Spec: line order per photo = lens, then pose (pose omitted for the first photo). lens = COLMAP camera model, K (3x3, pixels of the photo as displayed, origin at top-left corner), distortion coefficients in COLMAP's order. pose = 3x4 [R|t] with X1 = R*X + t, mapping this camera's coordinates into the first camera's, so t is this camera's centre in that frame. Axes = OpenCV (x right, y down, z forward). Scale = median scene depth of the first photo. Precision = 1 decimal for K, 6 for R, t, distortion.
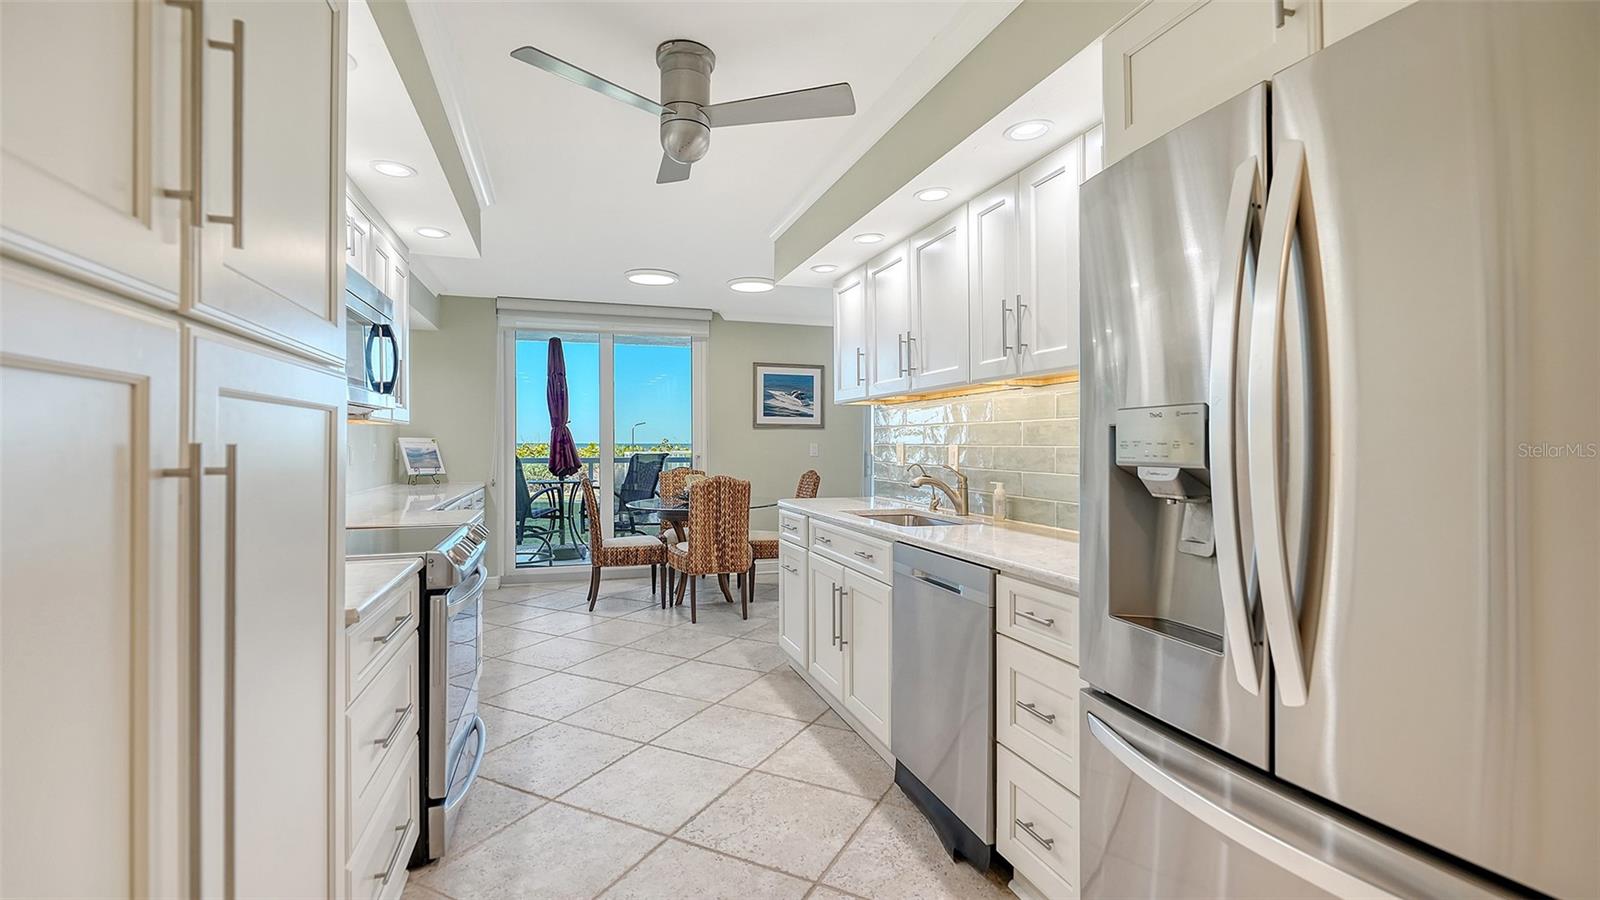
lens RADIAL K [[821.8, 0, 800.0], [0, 821.8, 450.0], [0, 0, 1]] dist [-0.000045, -0.000053]
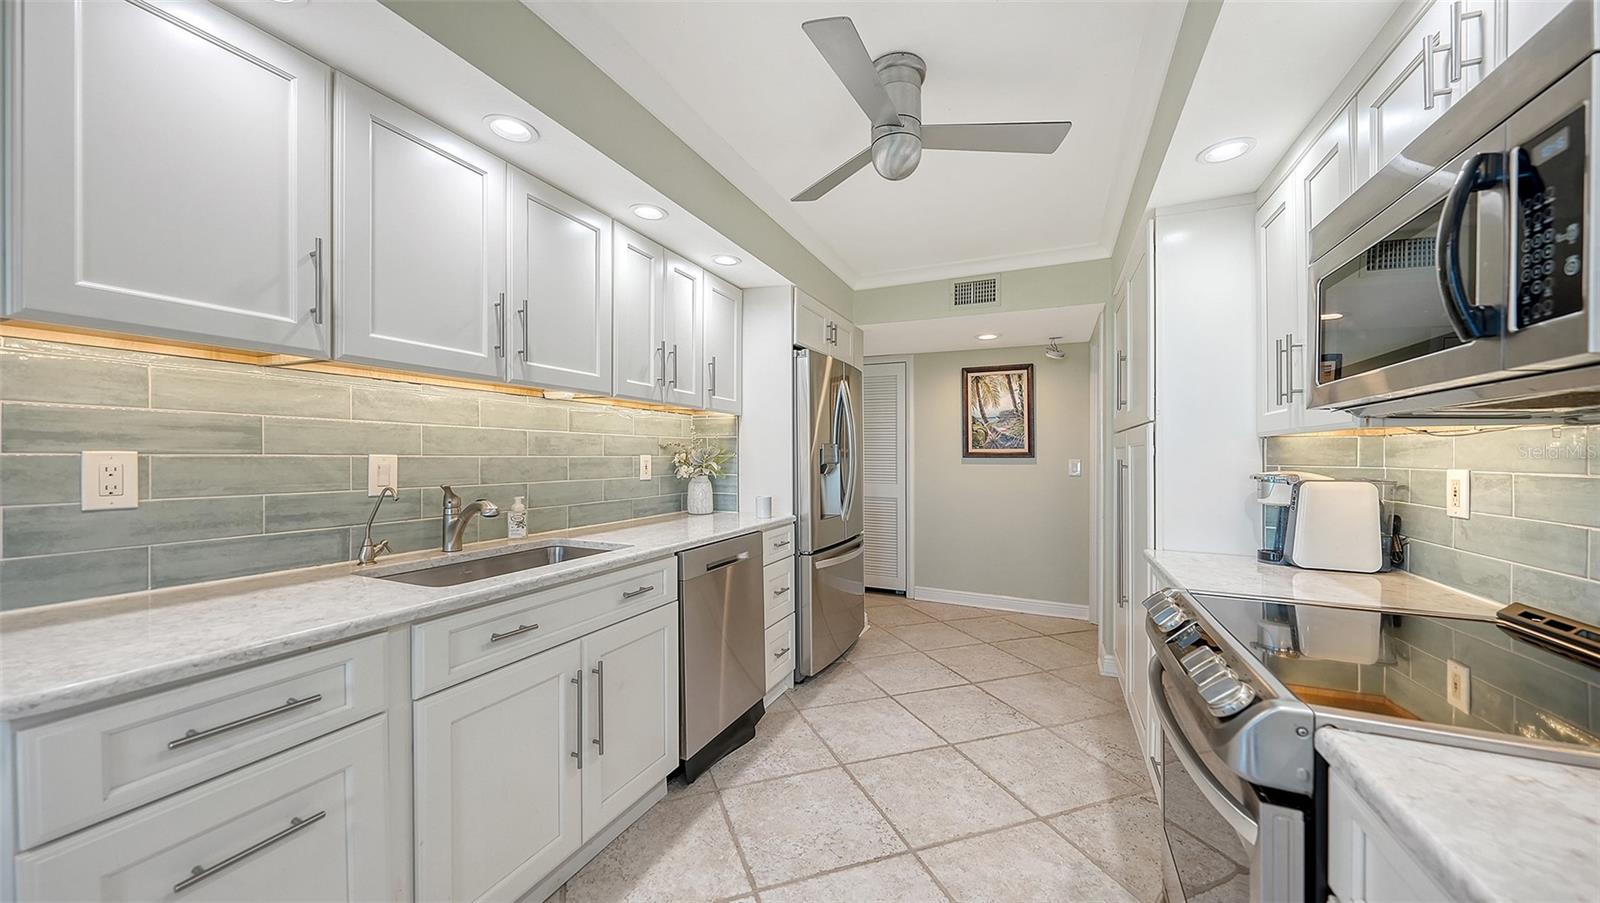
lens RADIAL K [[550.9, 0, 801.2], [0, 550.9, 443.6], [0, 0, 1]] dist [0.000236, 0.000089]
pose [[-0.766619, 0.003474, 0.642093, -0.444602], [-0.009235, 0.999822, -0.016436, -0.013654], [-0.642036, -0.018530, -0.766451, 1.467440]]
